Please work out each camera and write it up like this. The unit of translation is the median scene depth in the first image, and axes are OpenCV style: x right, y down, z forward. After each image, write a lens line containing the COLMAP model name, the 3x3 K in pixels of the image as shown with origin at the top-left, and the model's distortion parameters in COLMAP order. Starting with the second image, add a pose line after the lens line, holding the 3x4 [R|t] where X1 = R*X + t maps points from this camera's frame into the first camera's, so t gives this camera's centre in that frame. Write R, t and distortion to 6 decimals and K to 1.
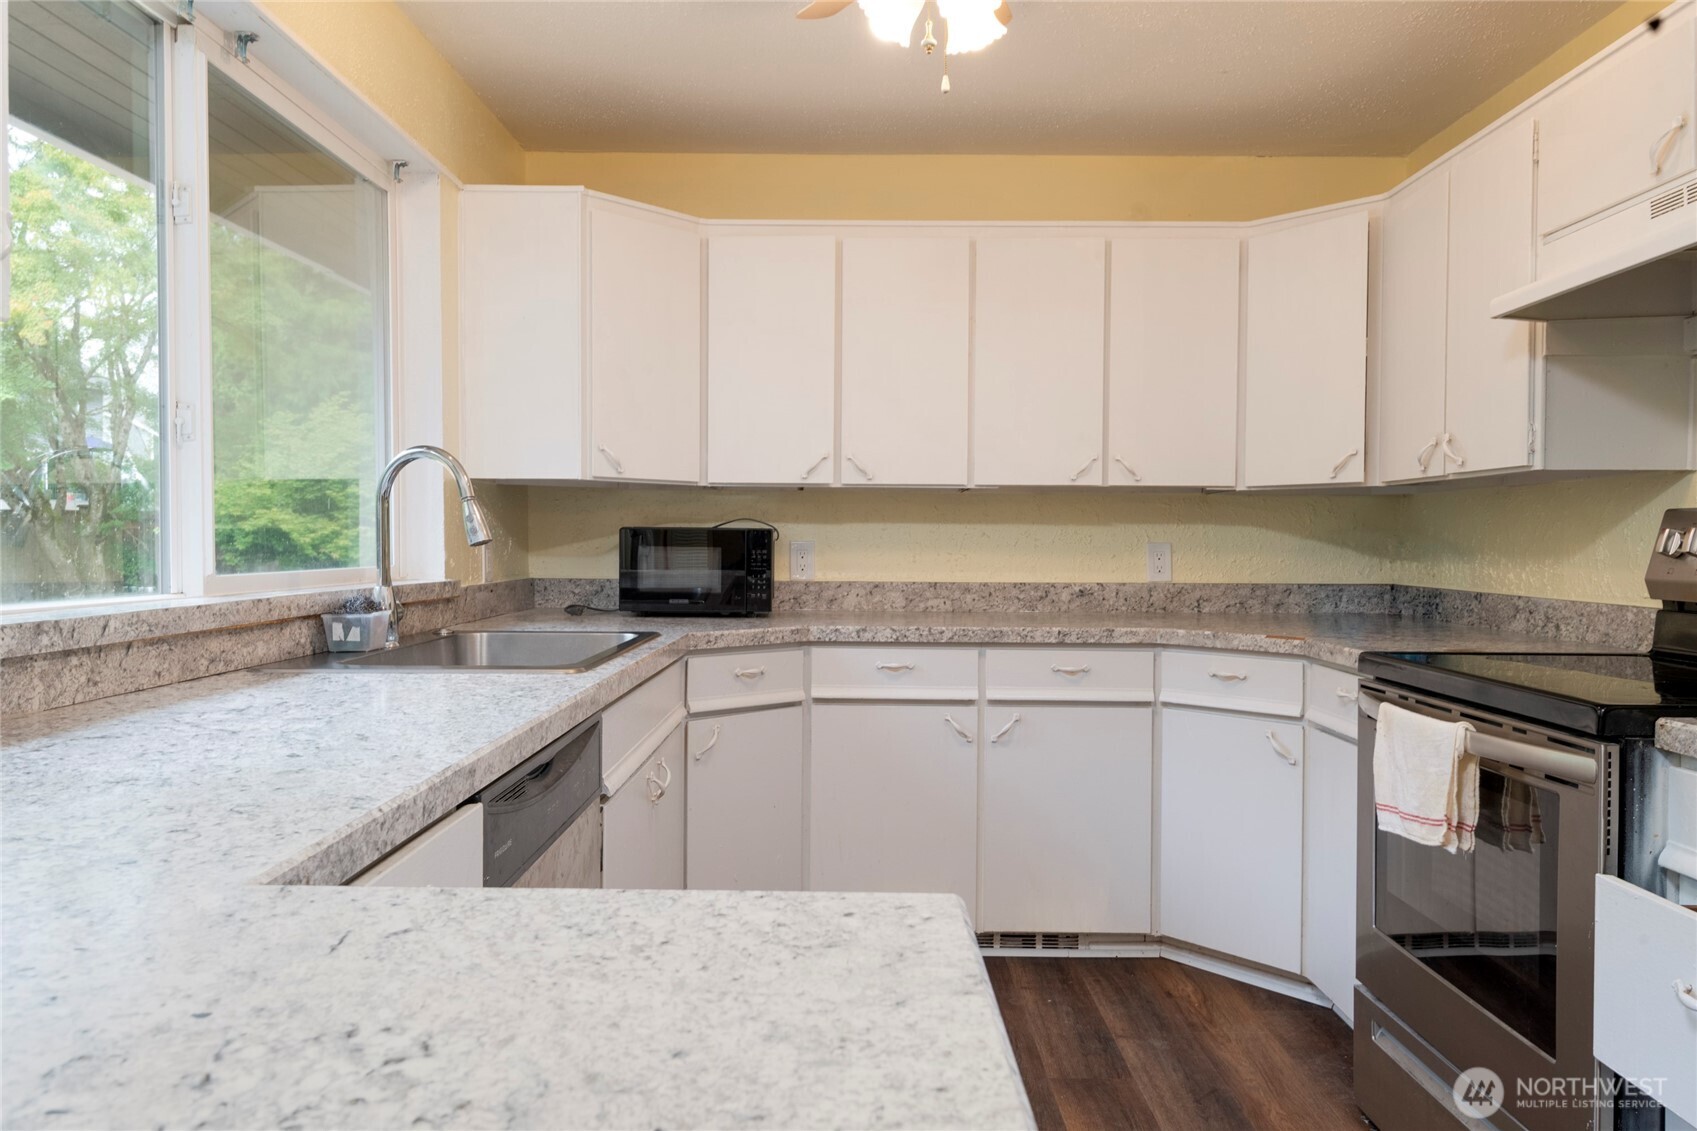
lens RADIAL K [[1168.2, 0, 837.0], [0, 1168.2, 548.8], [0, 0, 1]] dist [0.022809, -0.002264]
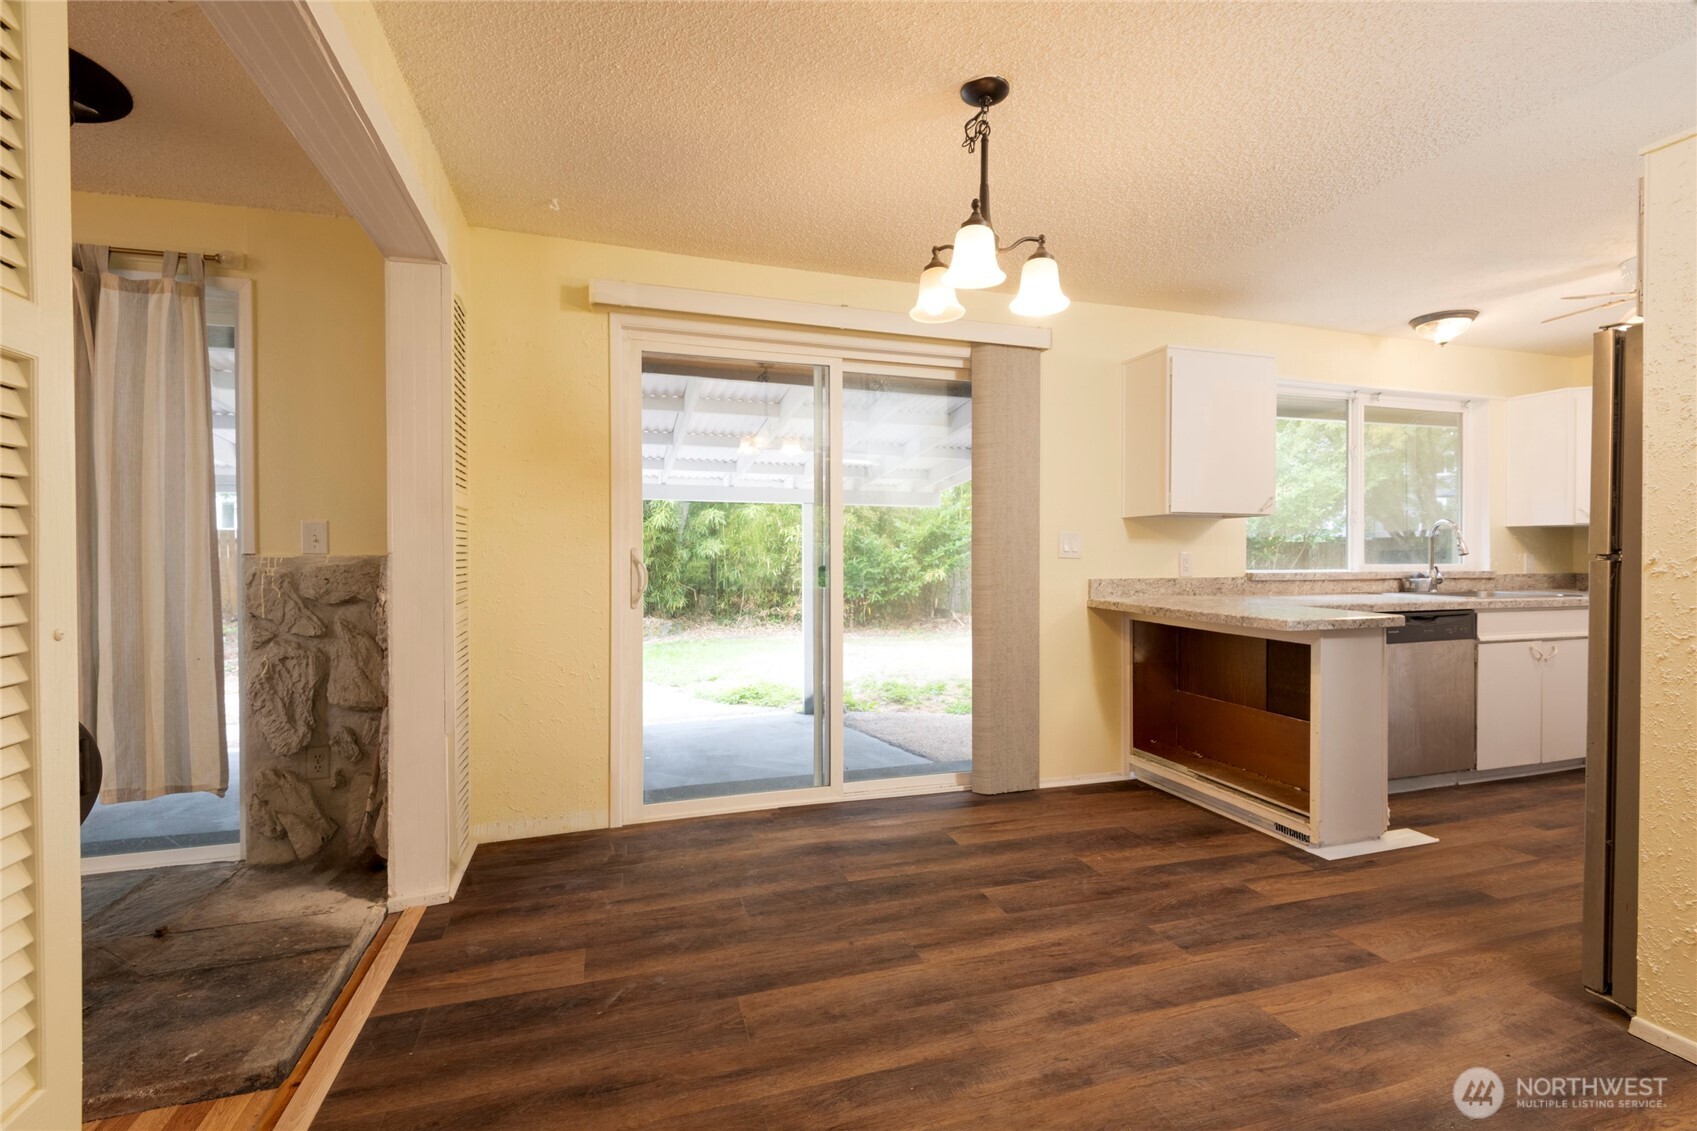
lens RADIAL K [[766.0, 0, 854.3], [0, 766.0, 559.7], [0, 0, 1]] dist [0.024826, -0.013851]
pose [[0.324424, 0.007257, -0.945884, 0.692913], [-0.008758, 0.999951, 0.004667, 0.008089], [0.945871, 0.006770, 0.324471, -0.682550]]
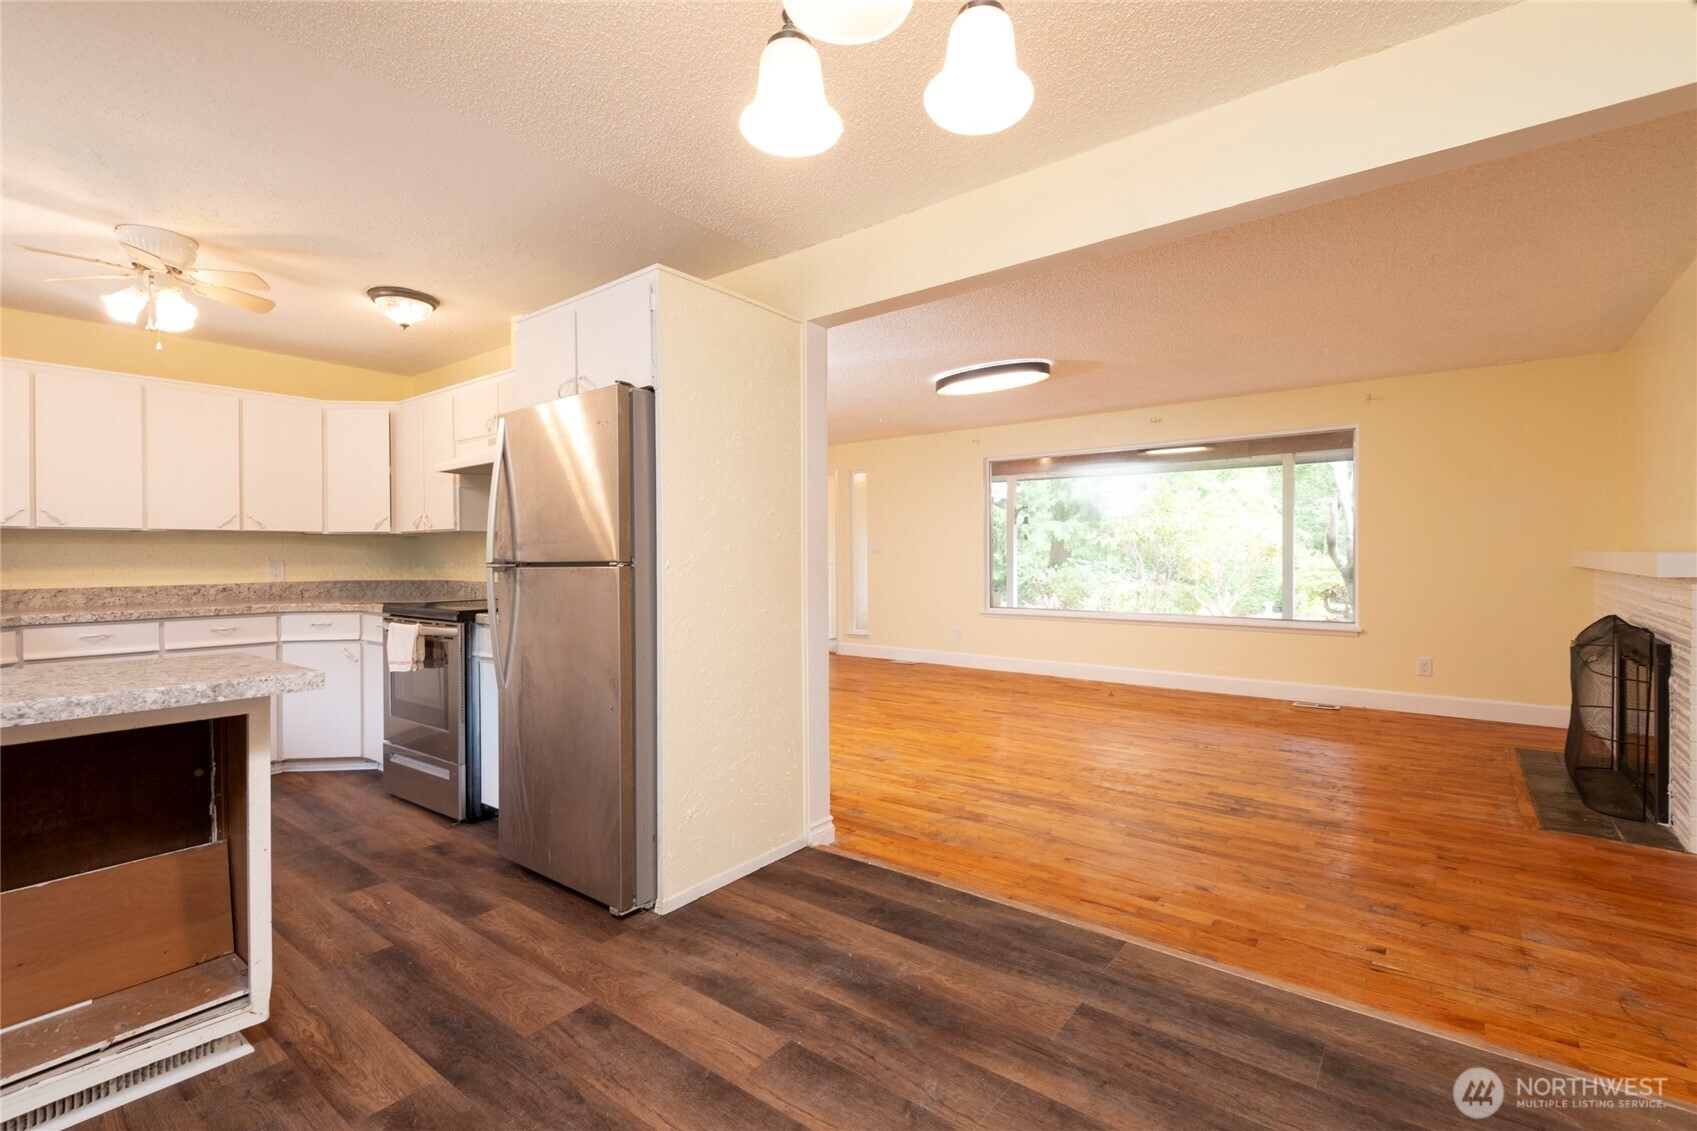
lens RADIAL K [[766.0, 0, 854.6], [0, 766.0, 559.6], [0, 0, 1]] dist [0.024826, -0.013851]
pose [[0.598933, -0.014594, 0.800666, -0.189115], [0.015435, 0.999859, 0.006678, -0.001099], [-0.800650, 0.008359, 0.599074, -0.564295]]
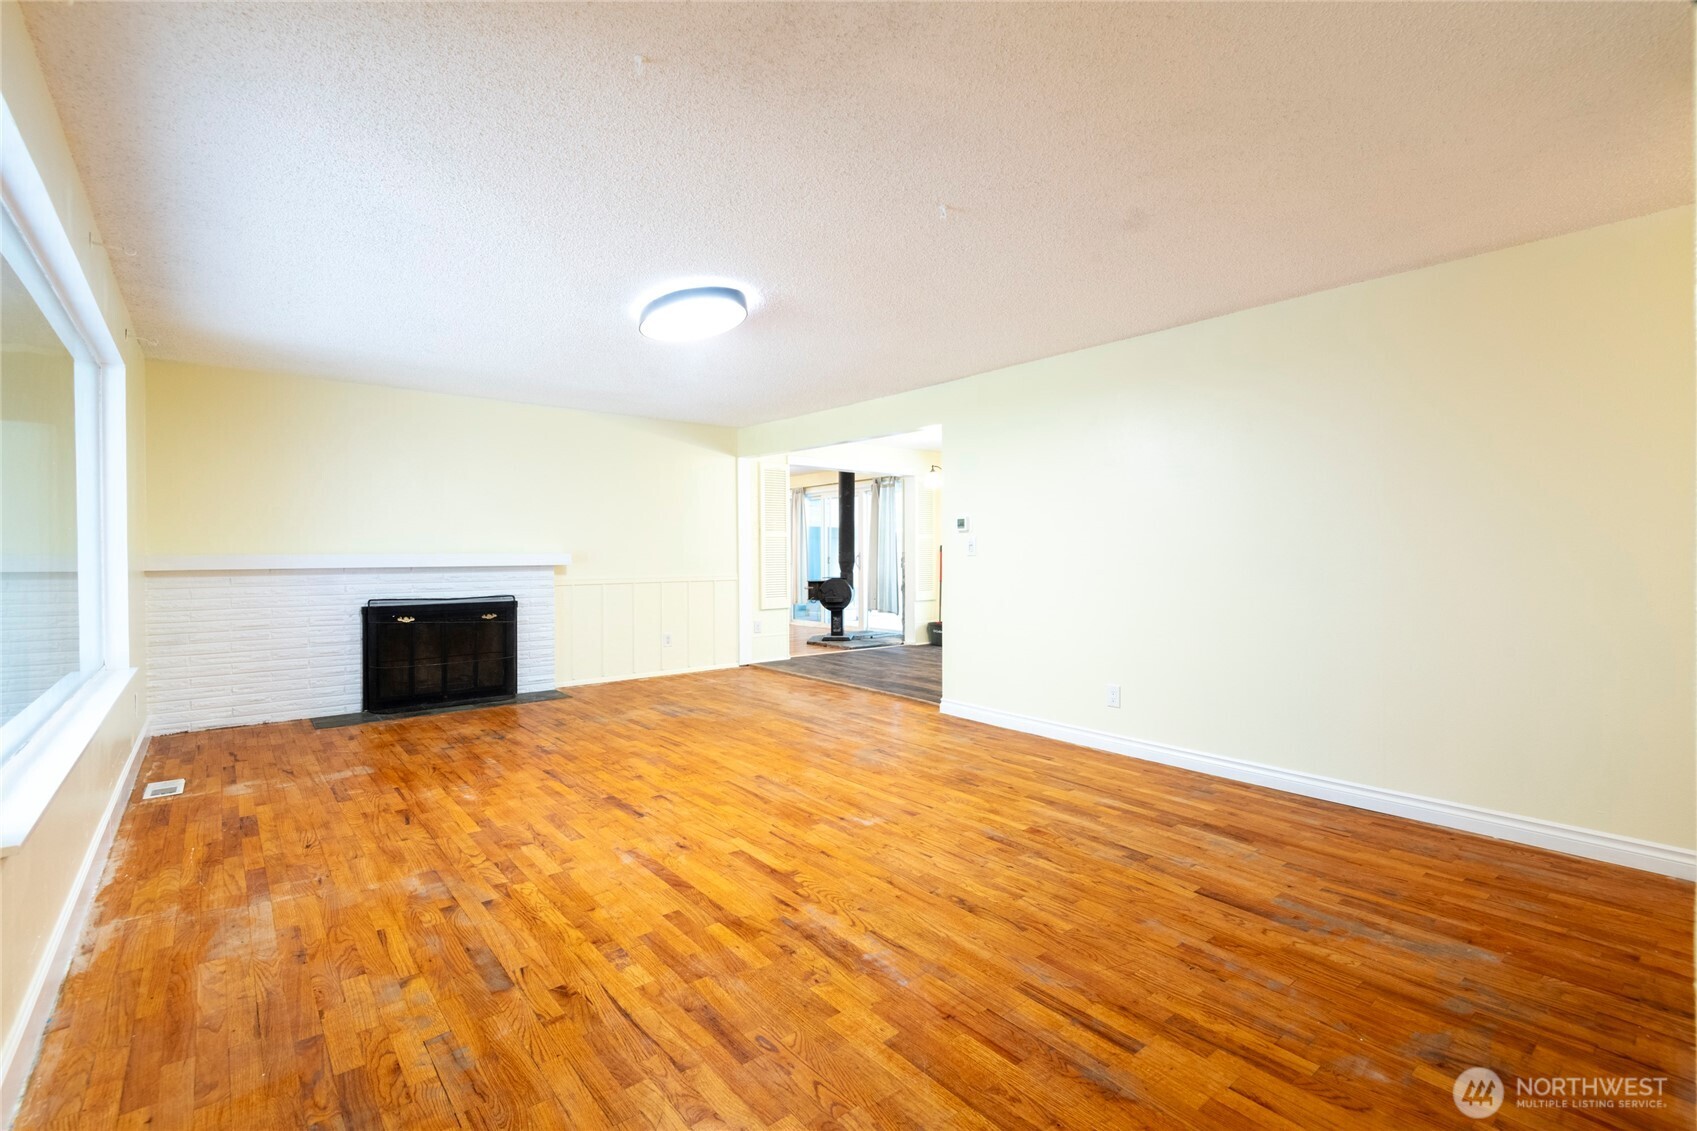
lens RADIAL K [[766.0, 0, 853.9], [0, 766.0, 558.1], [0, 0, 1]] dist [0.024826, -0.013851]
pose [[-0.760163, 0.004881, -0.649714, 1.920960], [-0.005212, 0.999894, 0.013610, -0.007741], [0.649711, 0.013732, -0.760057, 1.294210]]
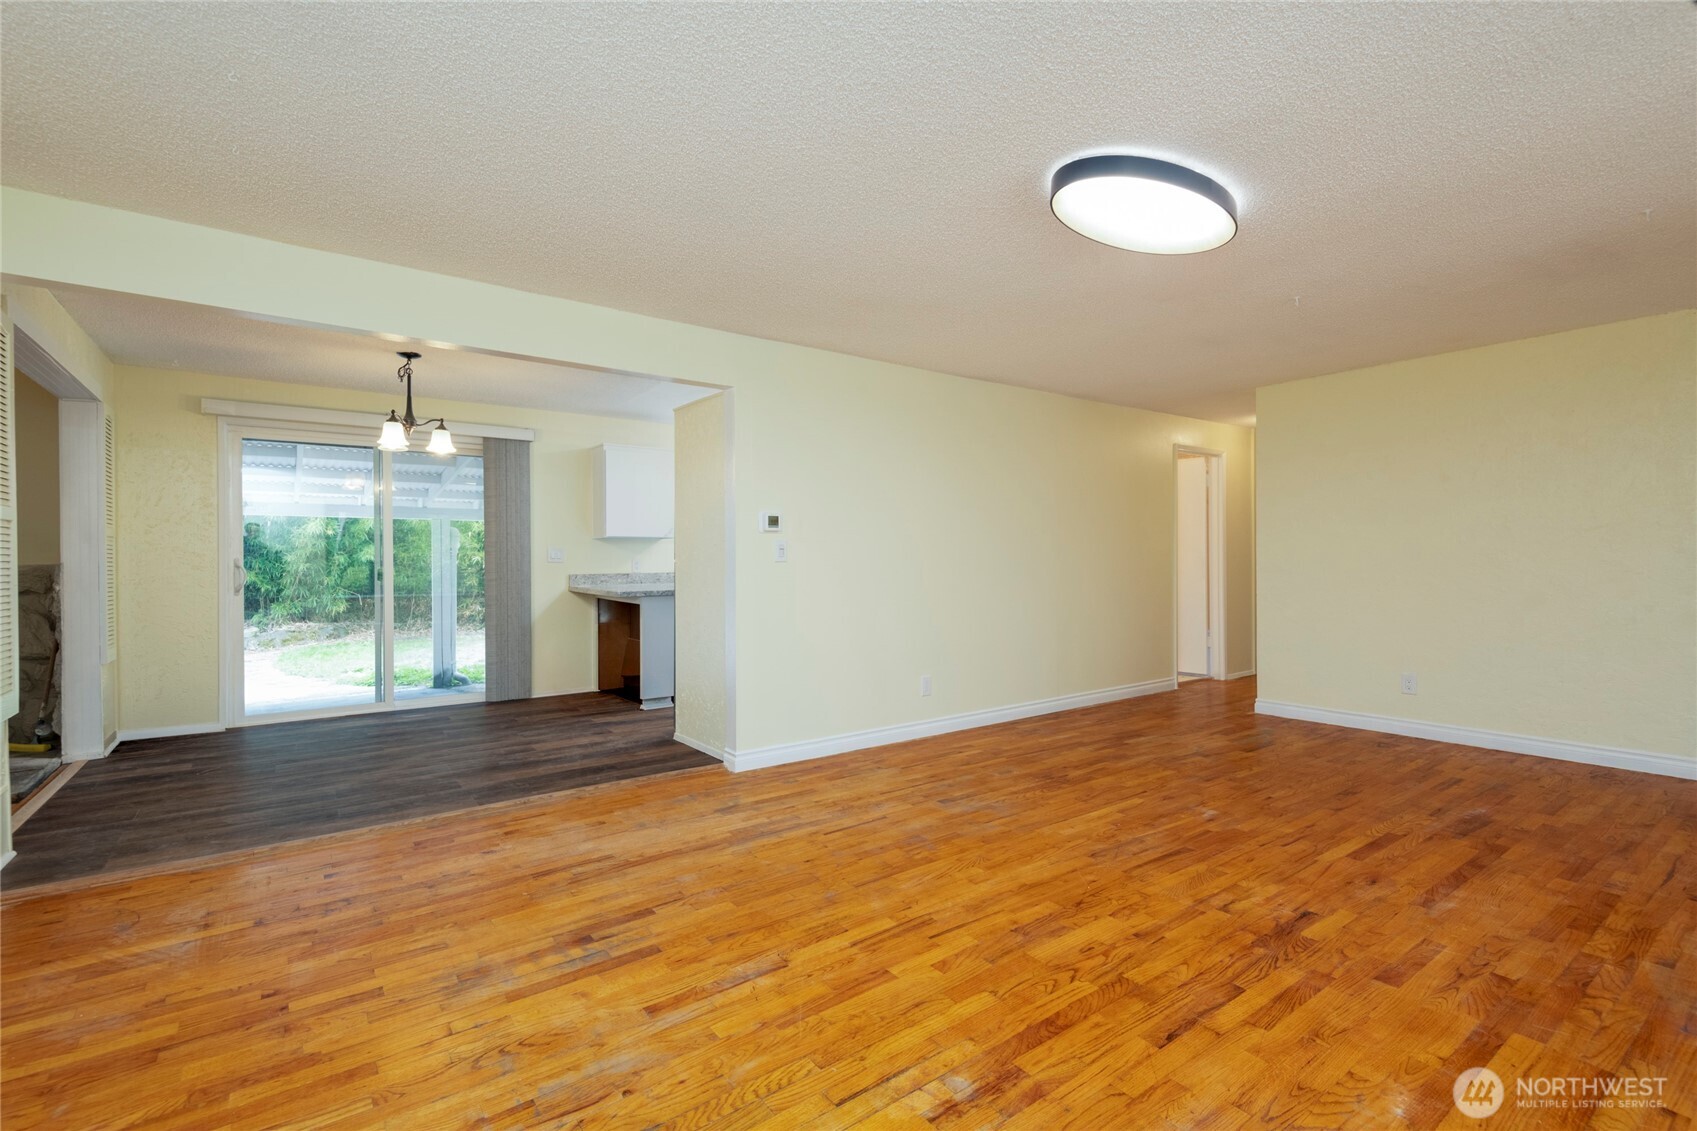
lens RADIAL K [[766.0, 0, 854.7], [0, 766.0, 556.2], [0, 0, 1]] dist [0.024826, -0.013851]
pose [[0.606605, -0.007469, -0.794969, 1.798295], [0.000288, 0.999958, -0.009176, 0.011062], [0.795004, 0.005338, 0.606581, -0.583007]]
